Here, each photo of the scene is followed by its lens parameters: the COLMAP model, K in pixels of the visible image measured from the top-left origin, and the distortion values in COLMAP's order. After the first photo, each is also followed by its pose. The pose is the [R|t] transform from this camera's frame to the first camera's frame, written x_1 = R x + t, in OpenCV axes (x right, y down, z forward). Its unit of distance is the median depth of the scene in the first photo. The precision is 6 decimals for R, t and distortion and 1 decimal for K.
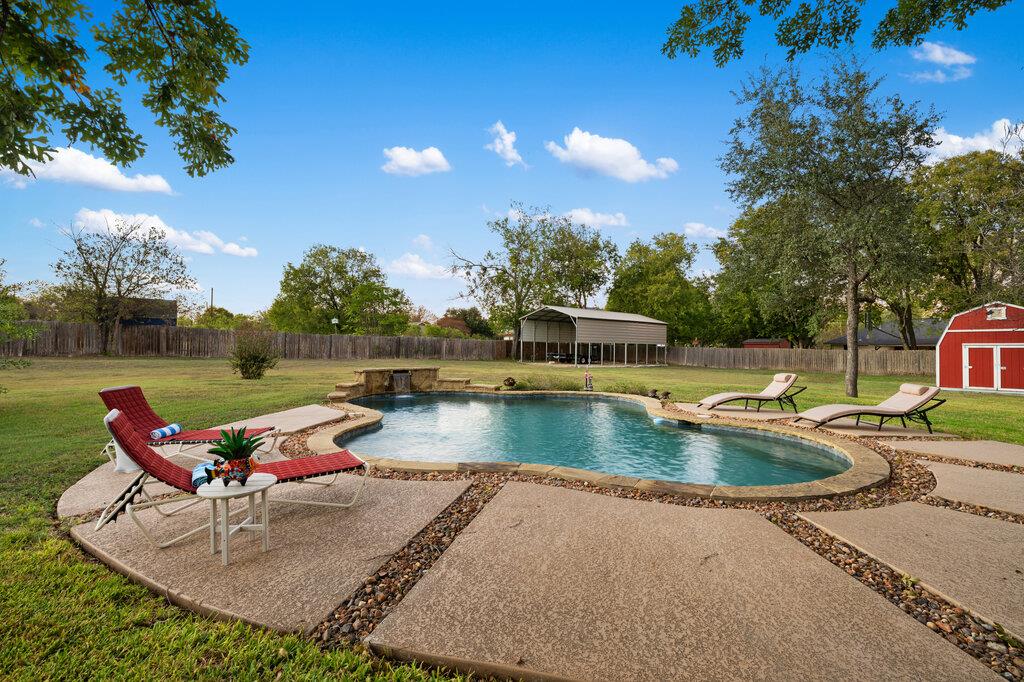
lens RADIAL K [[459.7, 0, 512.0], [0, 459.7, 341.0], [0, 0, 1]] dist [-0.000256, -0.000263]
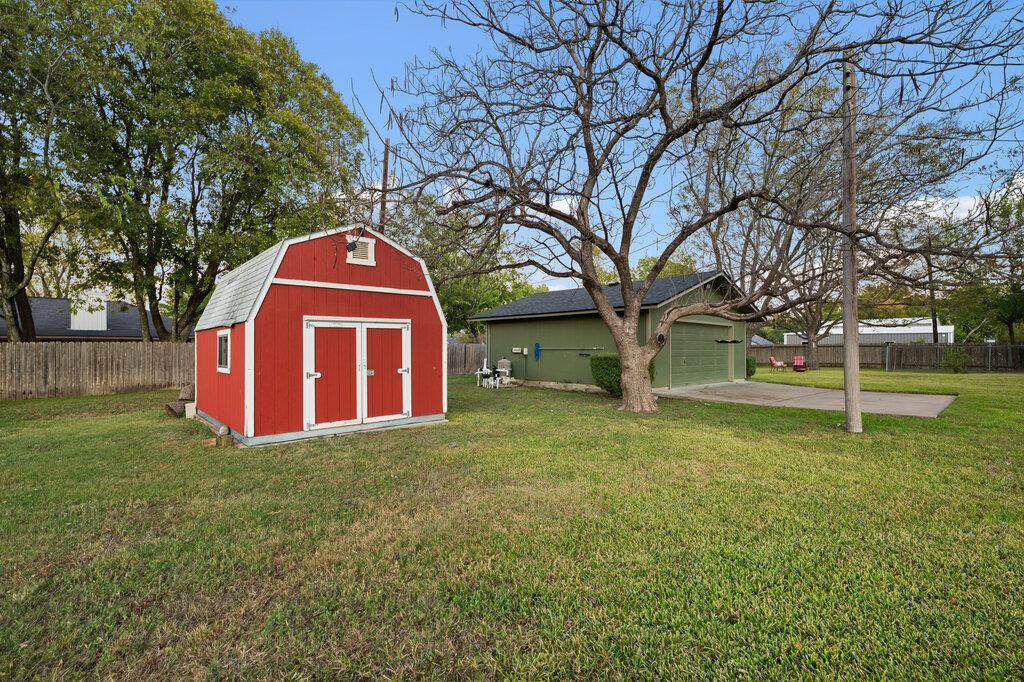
lens RADIAL K [[459.7, 0, 512.0], [0, 459.7, 341.0], [0, 0, 1]] dist [-0.000256, -0.000263]
pose [[-0.071982, 0.004121, 0.997397, 0.596537], [-0.006038, 0.999971, -0.004568, 0.028407], [-0.997388, -0.006351, -0.071955, 0.878554]]
